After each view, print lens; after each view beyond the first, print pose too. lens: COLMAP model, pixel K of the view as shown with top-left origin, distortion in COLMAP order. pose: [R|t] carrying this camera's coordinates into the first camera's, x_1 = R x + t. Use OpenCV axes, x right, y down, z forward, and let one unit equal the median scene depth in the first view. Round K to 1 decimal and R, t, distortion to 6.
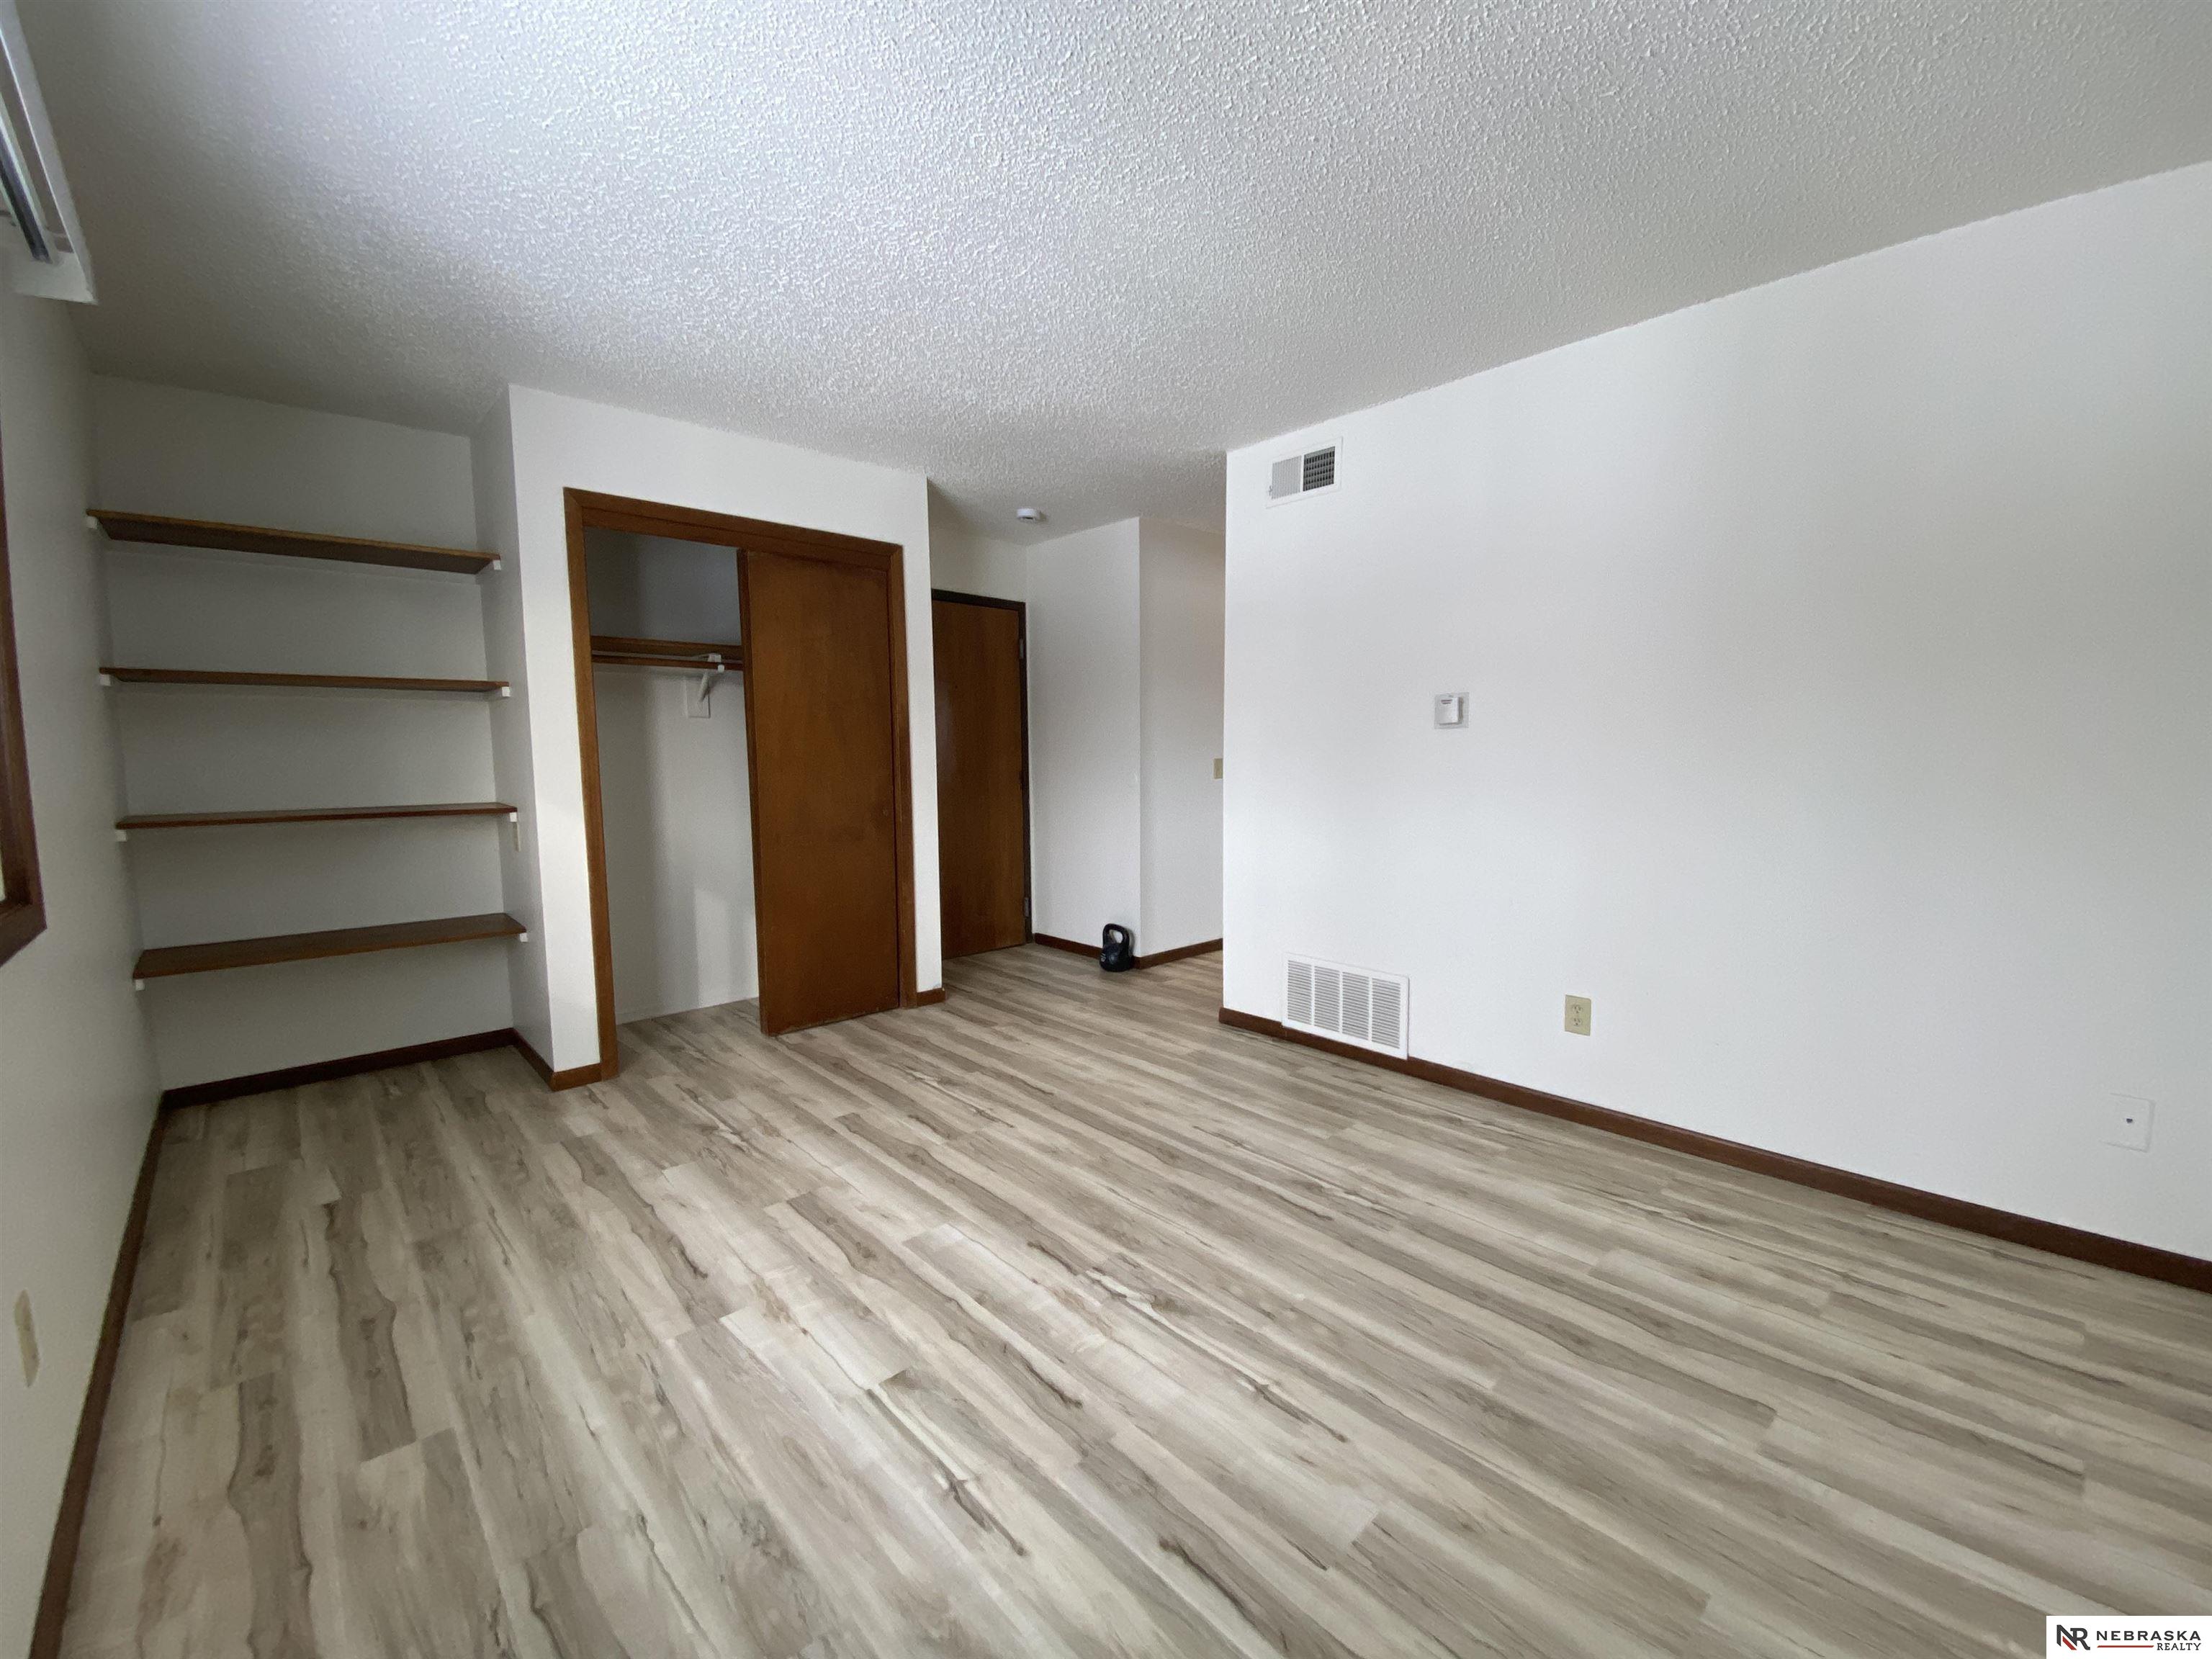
lens RADIAL K [[896.9, 0, 1095.5], [0, 896.9, 834.5], [0, 0, 1]] dist [-0.000049, -0.000175]
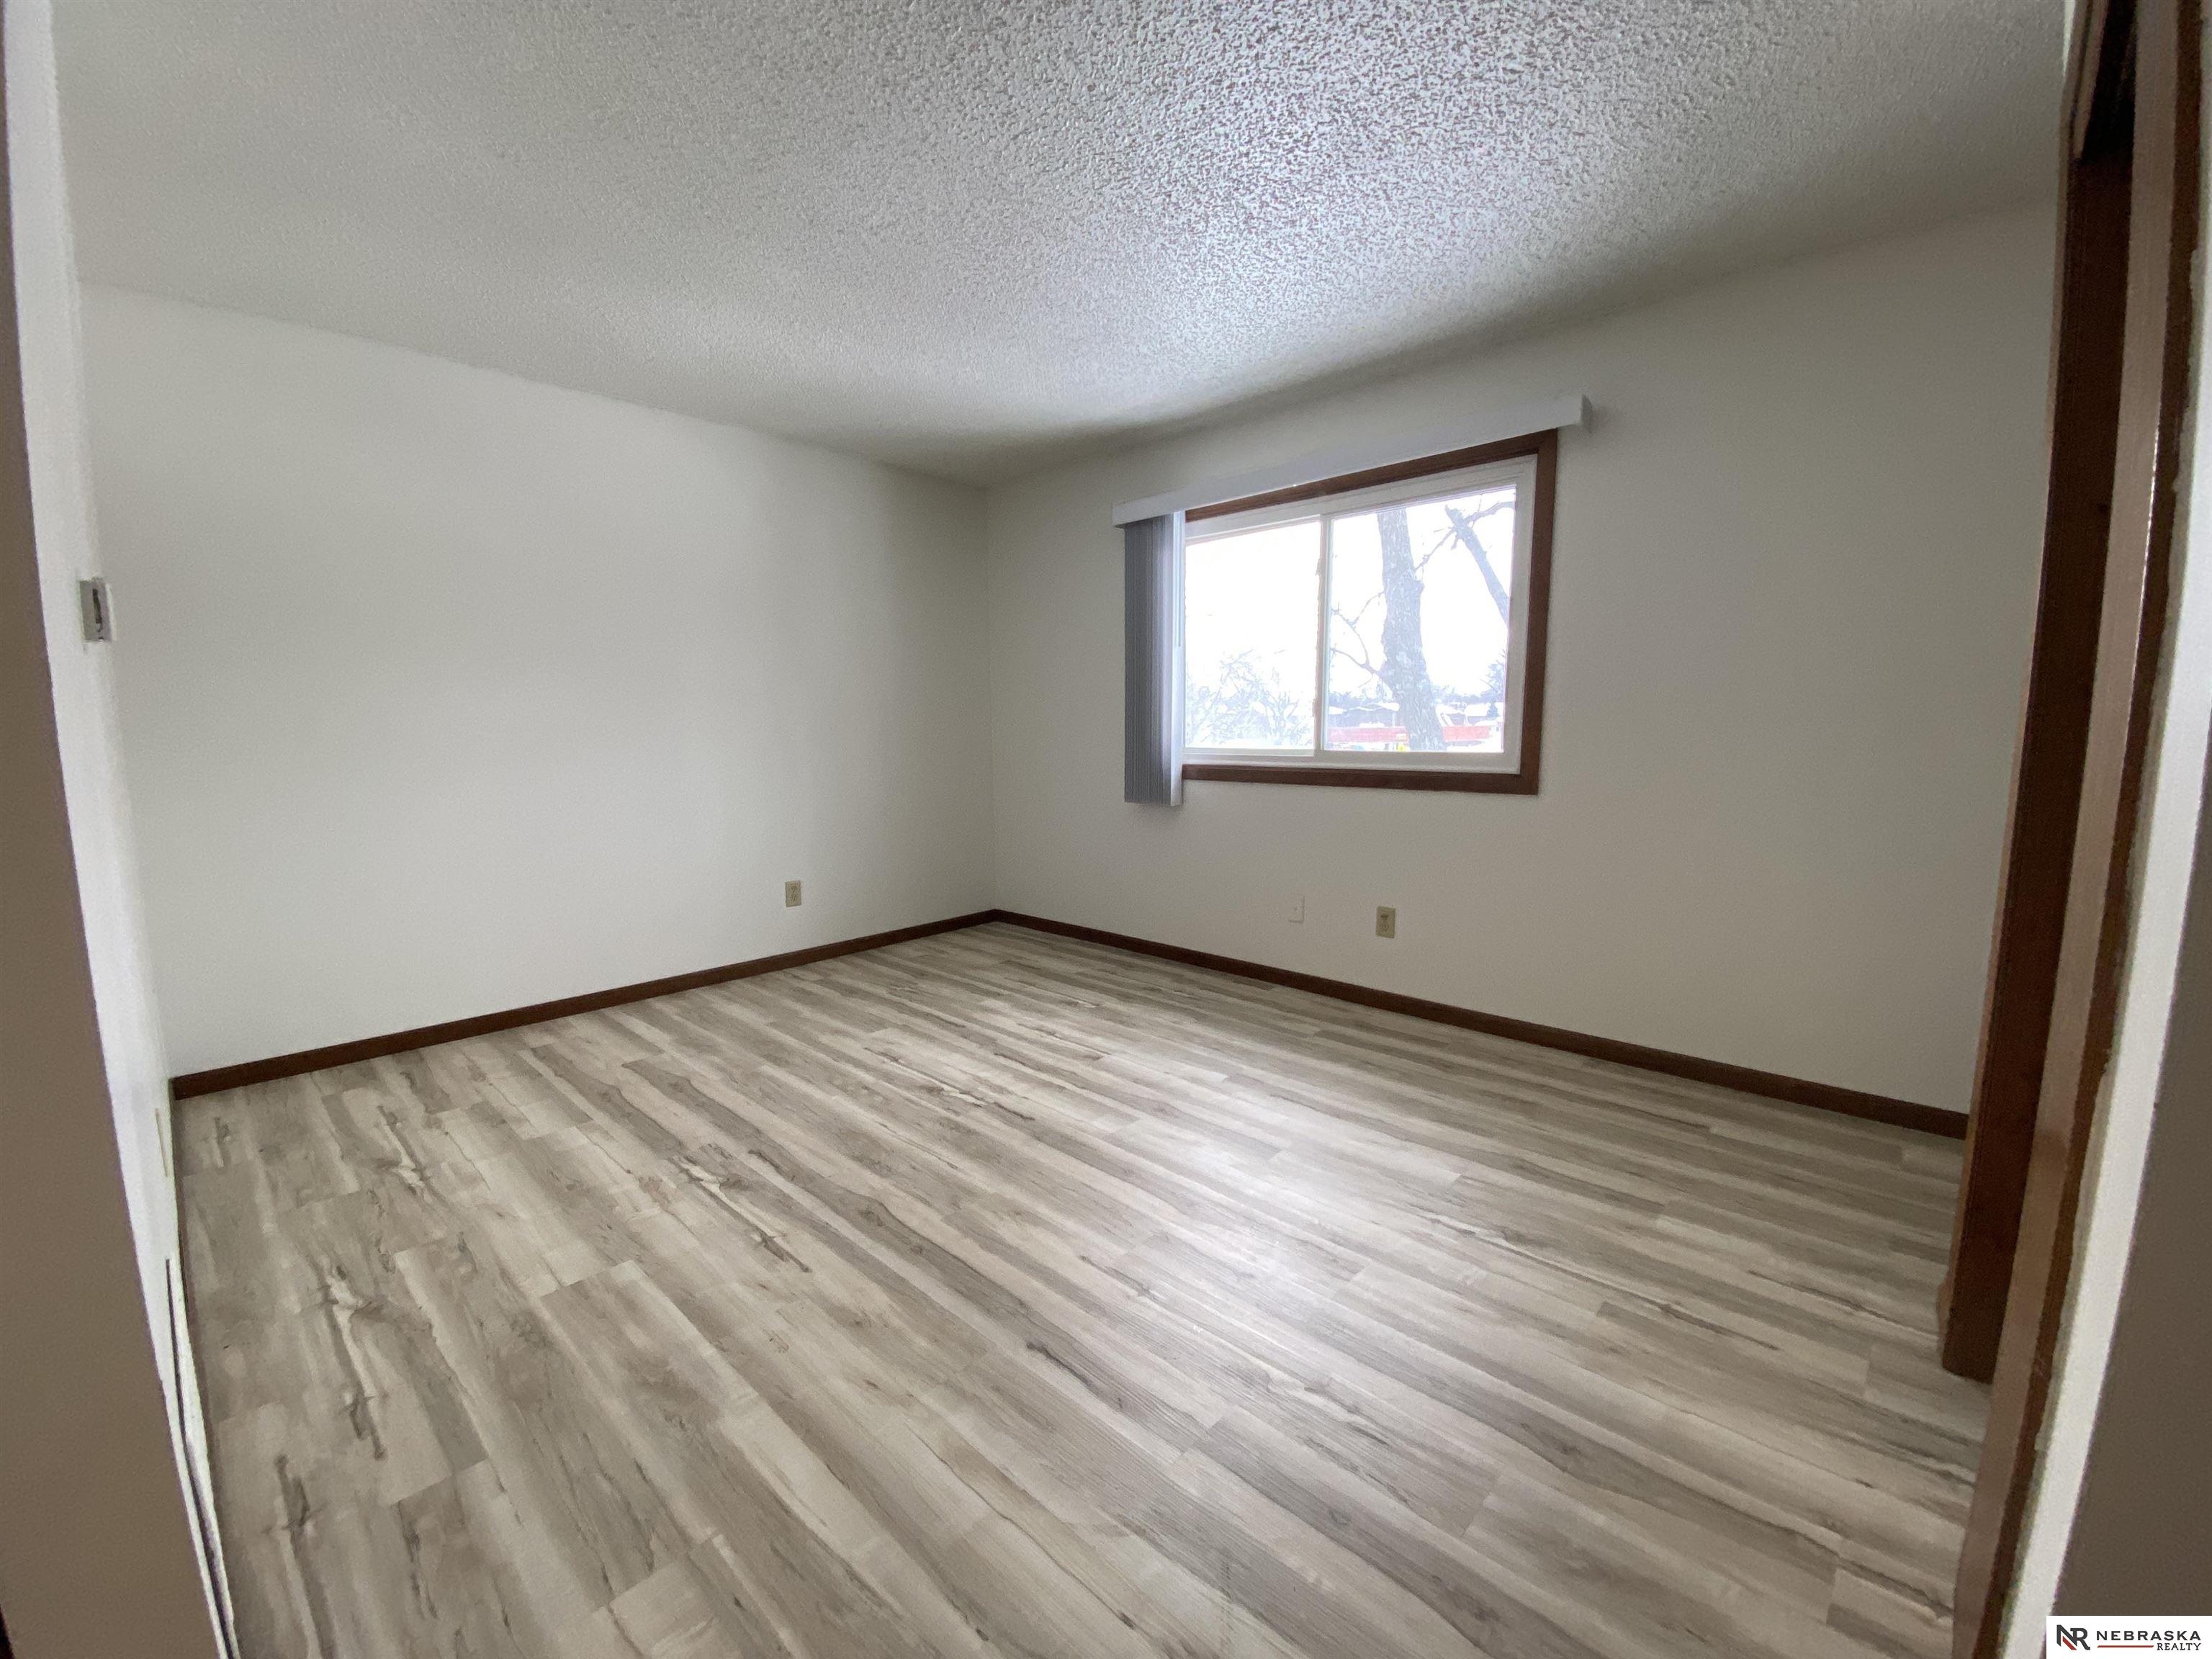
lens RADIAL K [[896.9, 0, 1095.5], [0, 896.9, 834.5], [0, 0, 1]] dist [-0.000049, -0.000175]
pose [[-0.997477, 0.020902, -0.067846, -0.088840], [0.005492, 0.975531, 0.219792, -0.186654], [0.070780, 0.218864, -0.973185, 2.216433]]
